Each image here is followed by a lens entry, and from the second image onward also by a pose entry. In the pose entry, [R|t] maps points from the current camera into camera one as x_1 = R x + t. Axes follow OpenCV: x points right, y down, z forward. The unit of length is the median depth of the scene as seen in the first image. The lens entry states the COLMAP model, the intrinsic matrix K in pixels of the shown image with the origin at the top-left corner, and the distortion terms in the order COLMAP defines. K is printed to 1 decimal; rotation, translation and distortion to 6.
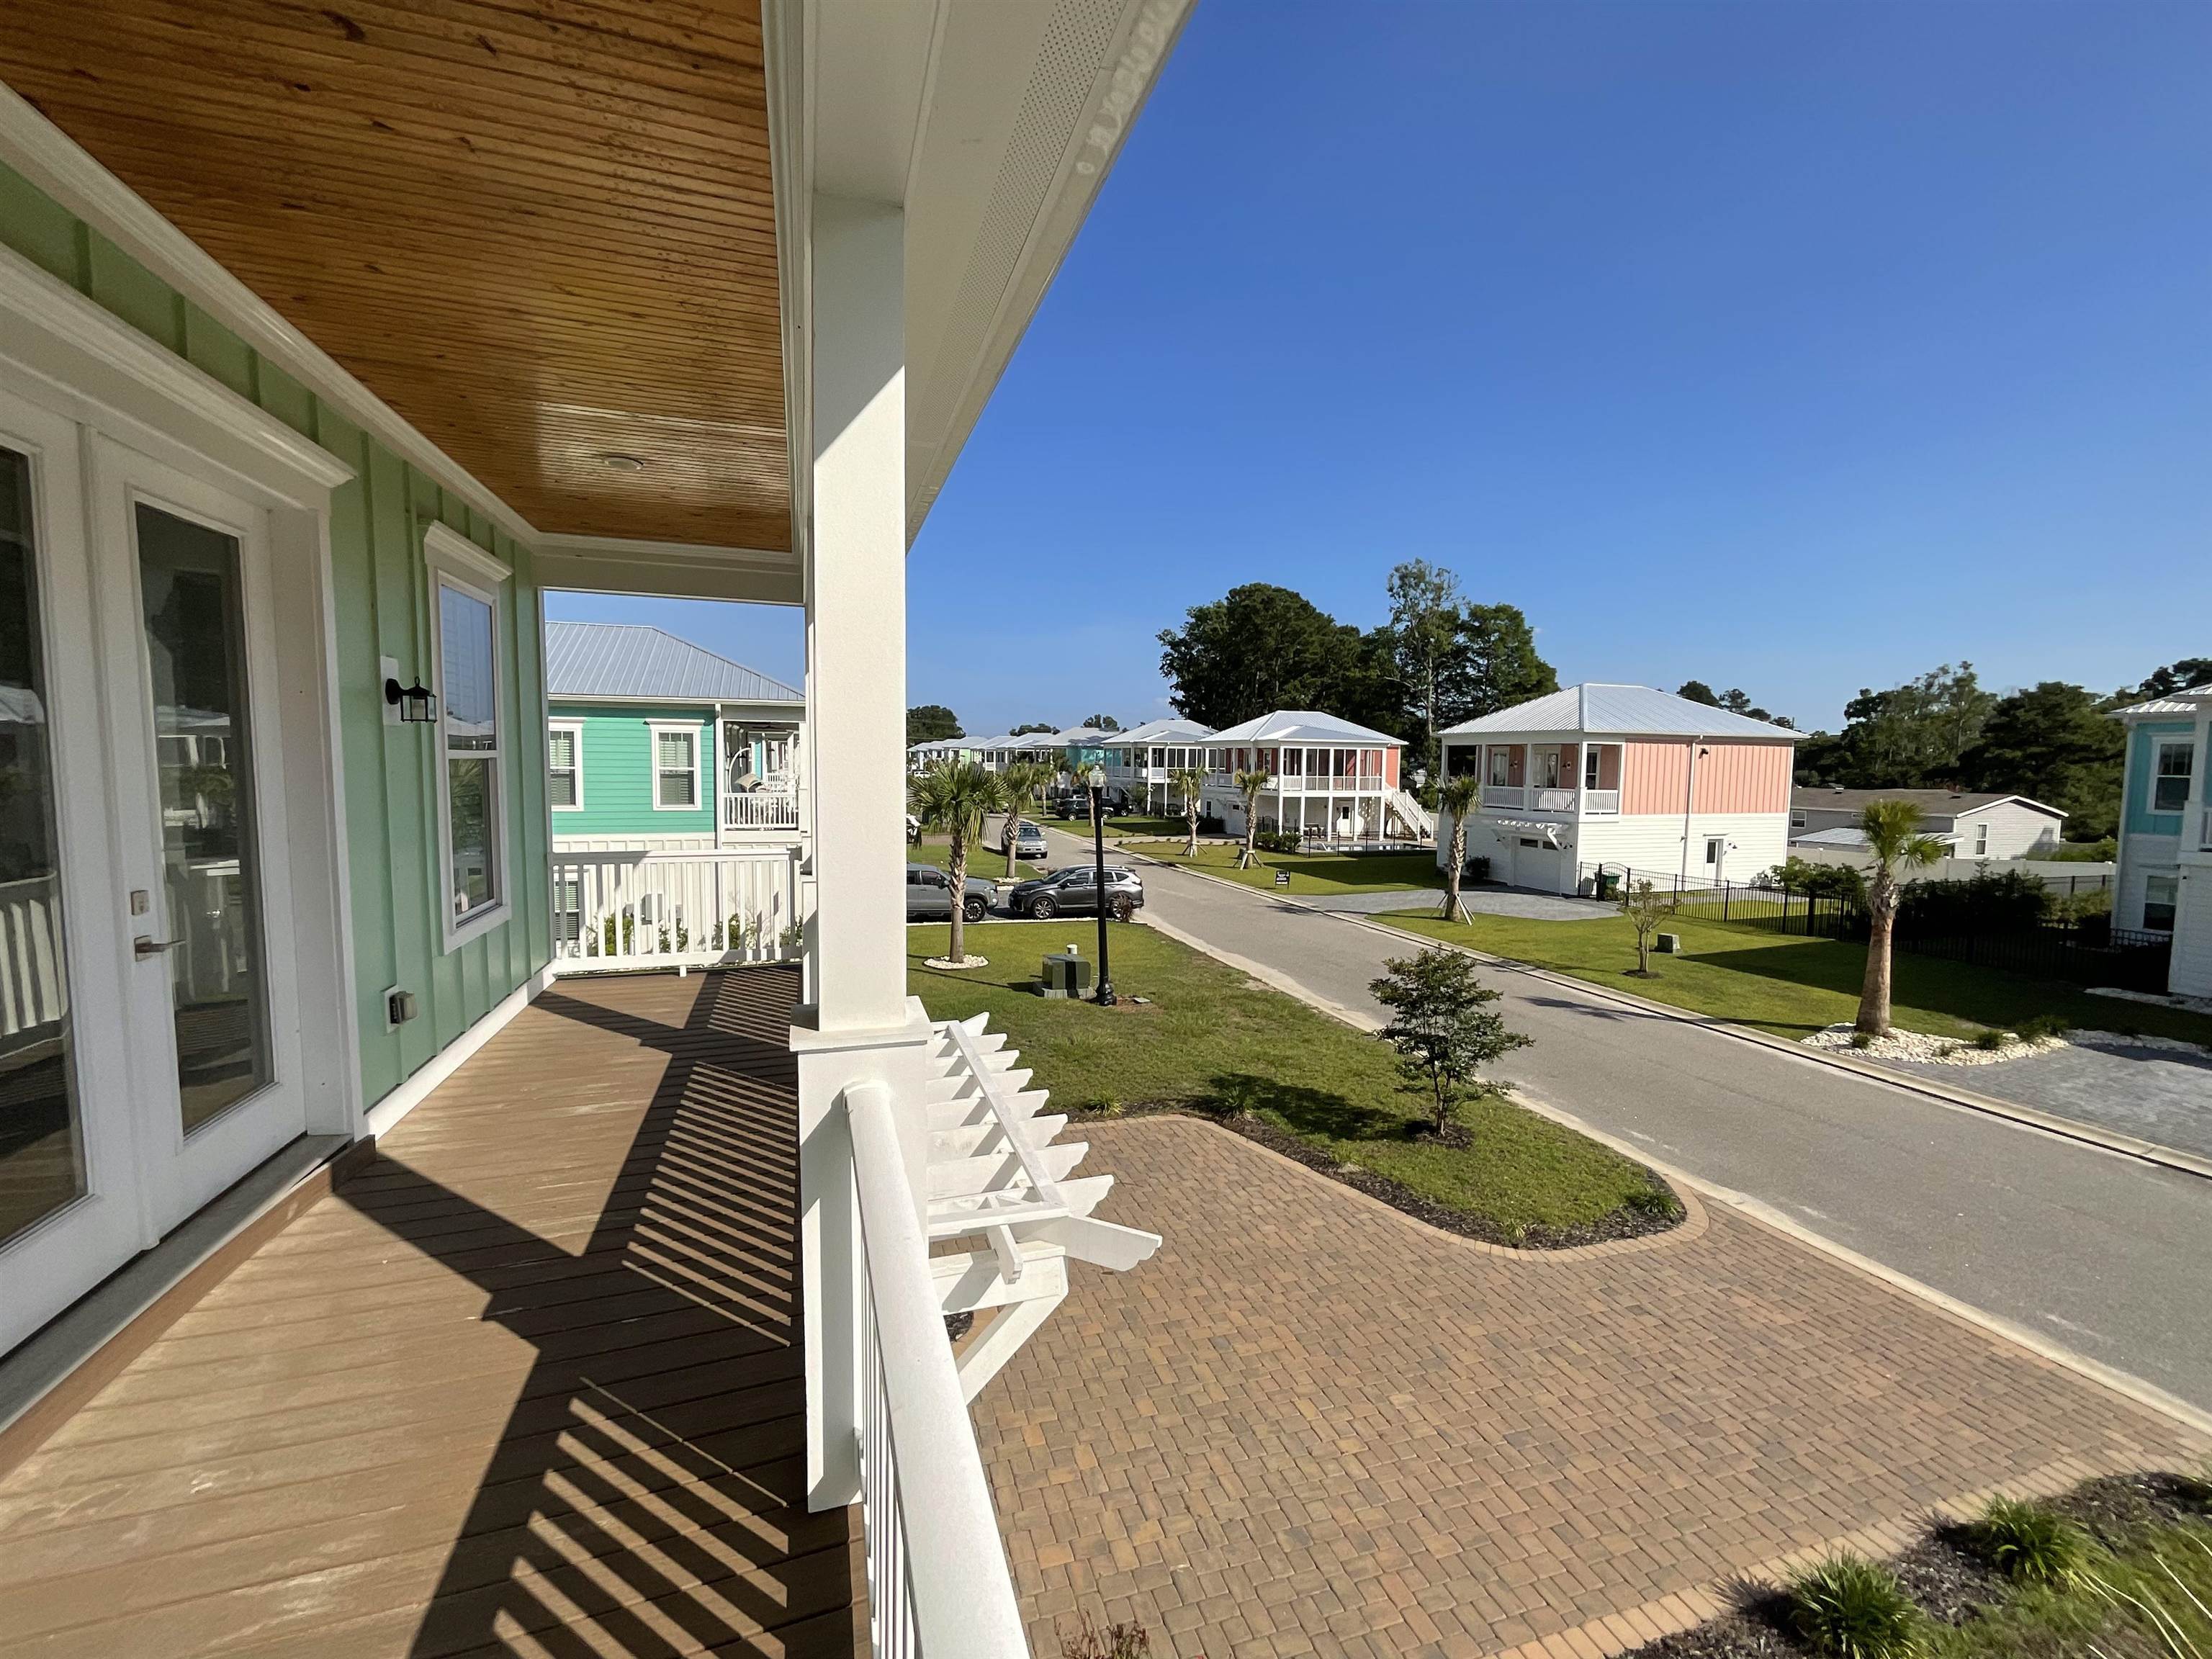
lens RADIAL K [[899.7, 0, 1106.4], [0, 899.7, 825.4], [0, 0, 1]] dist [-0.000614, 0.000034]
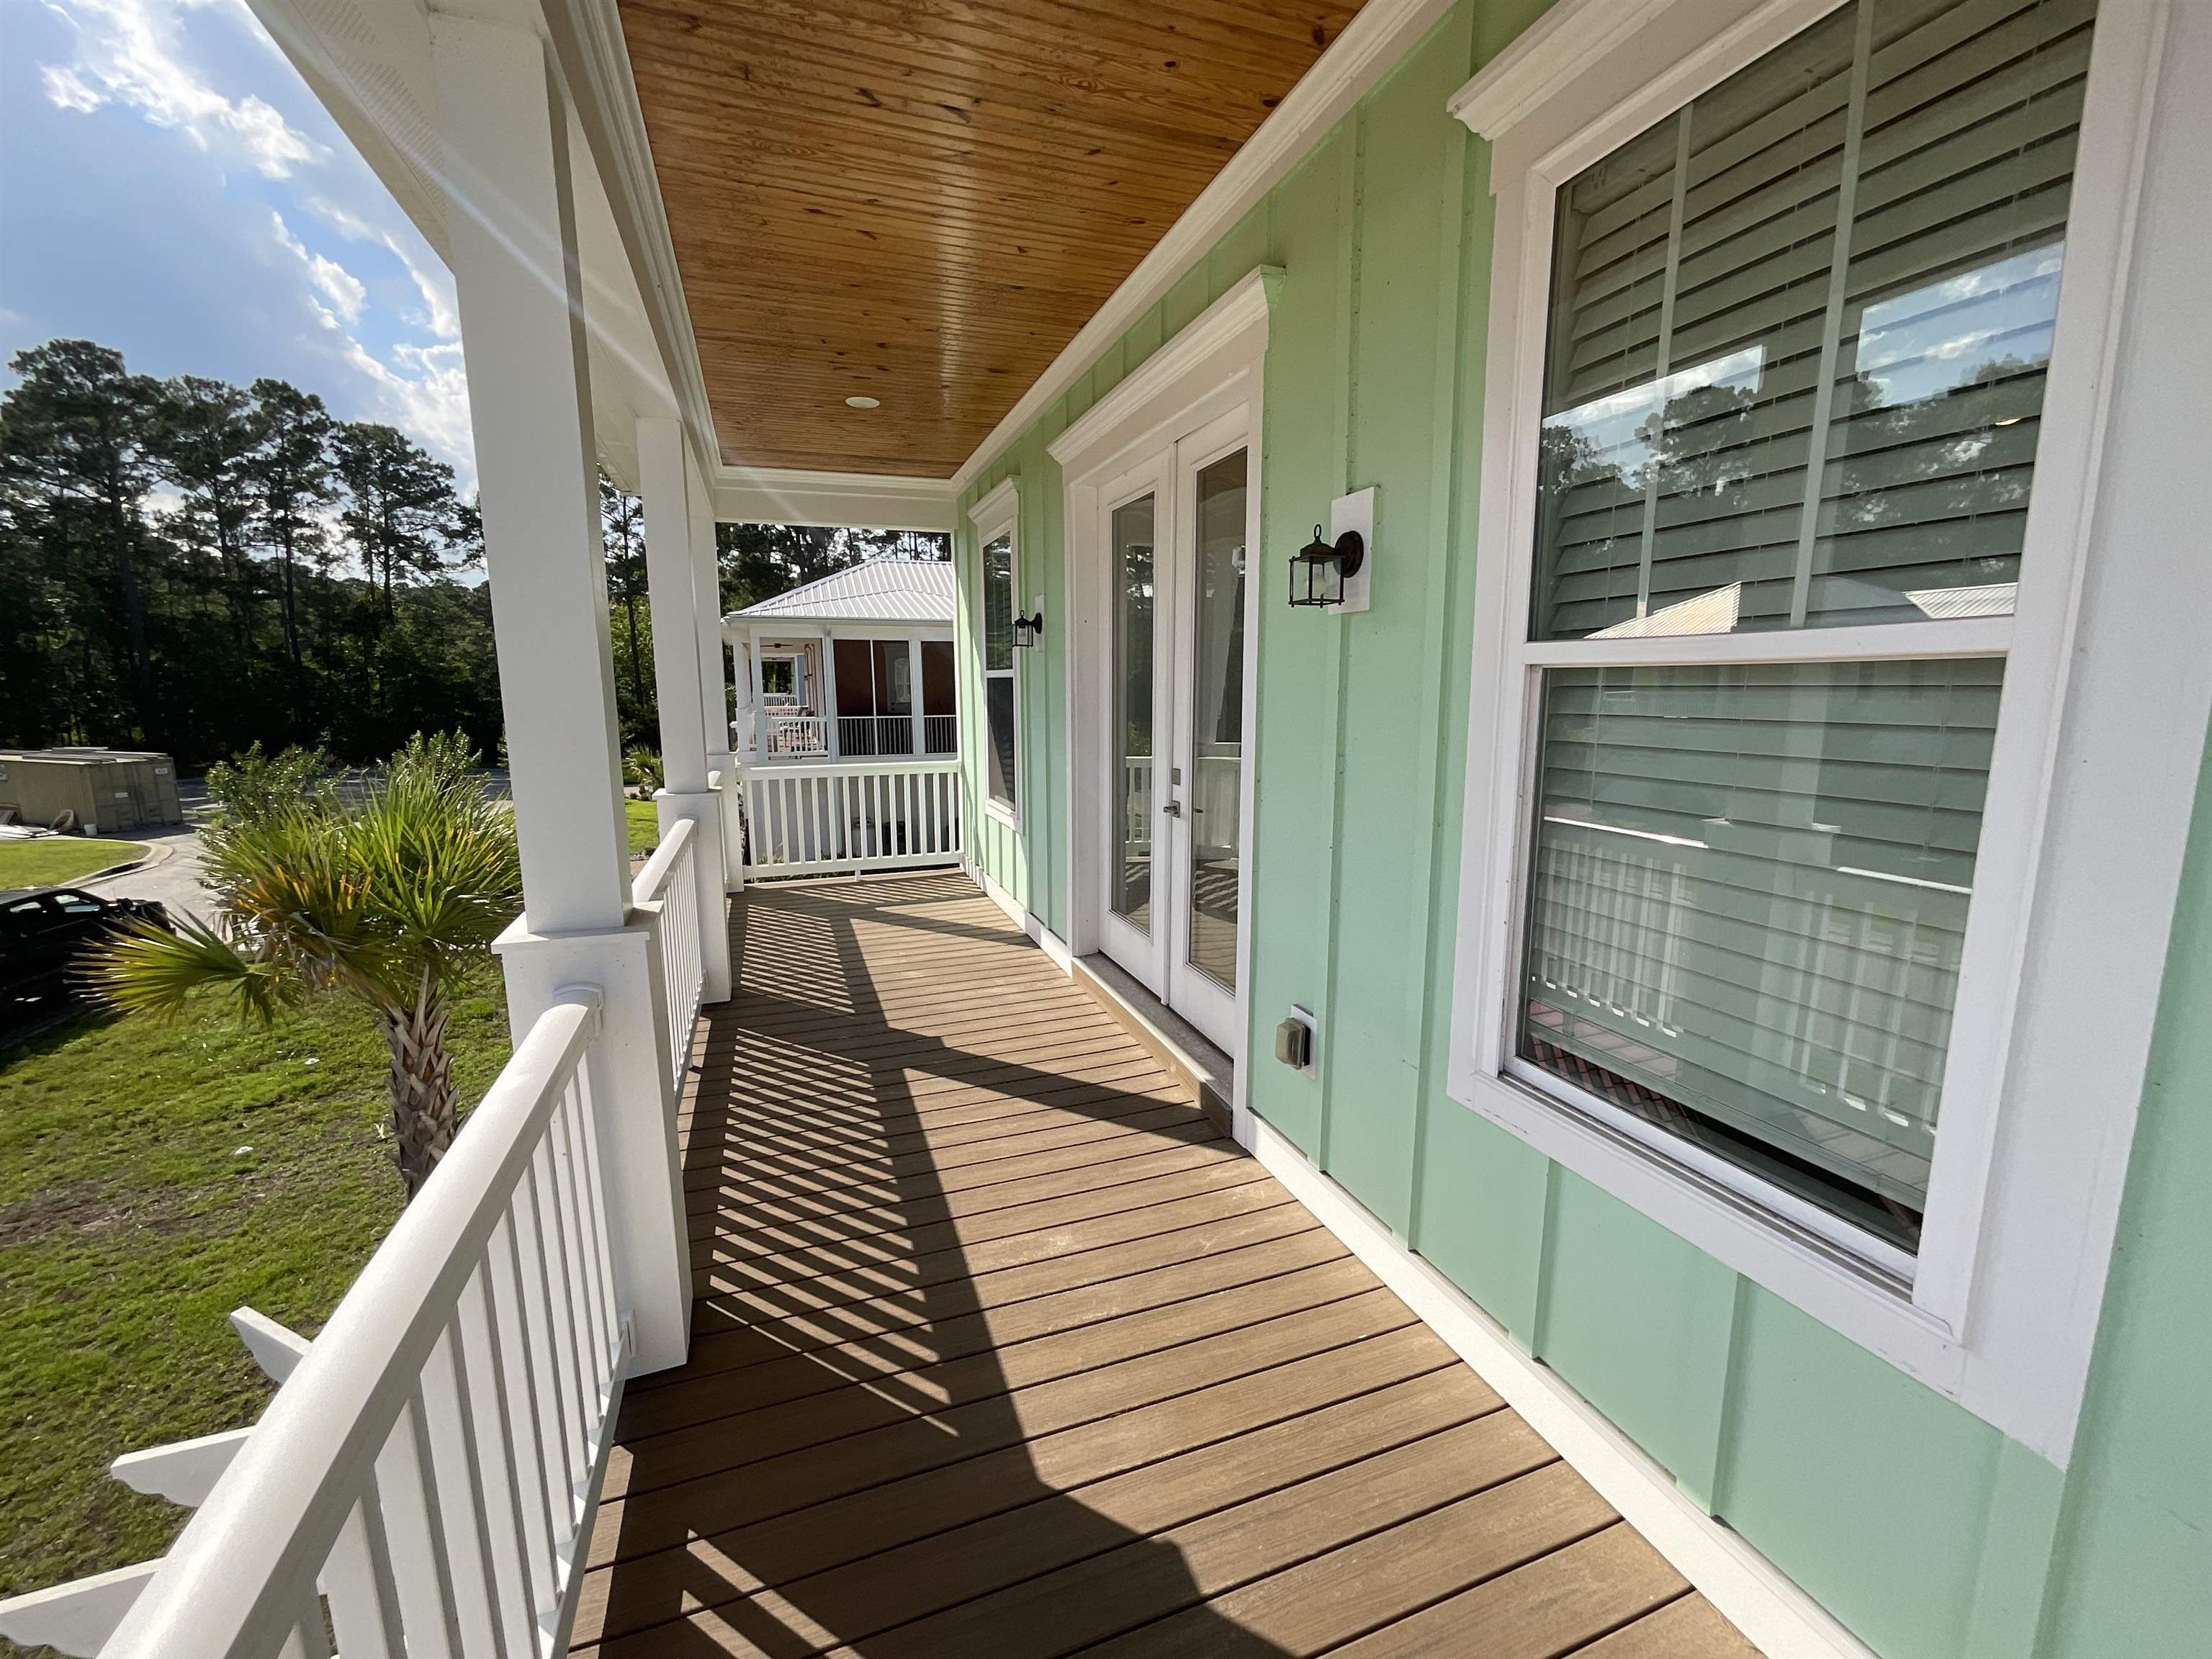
lens RADIAL K [[888.2, 0, 1101.8], [0, 888.2, 826.8], [0, 0, 1]] dist [-0.000551, -0.000406]
pose [[-0.999670, 0.002719, -0.025525, -0.354862], [-0.003214, 0.973293, 0.229545, -0.065347], [0.025468, 0.229552, -0.972963, 0.920321]]
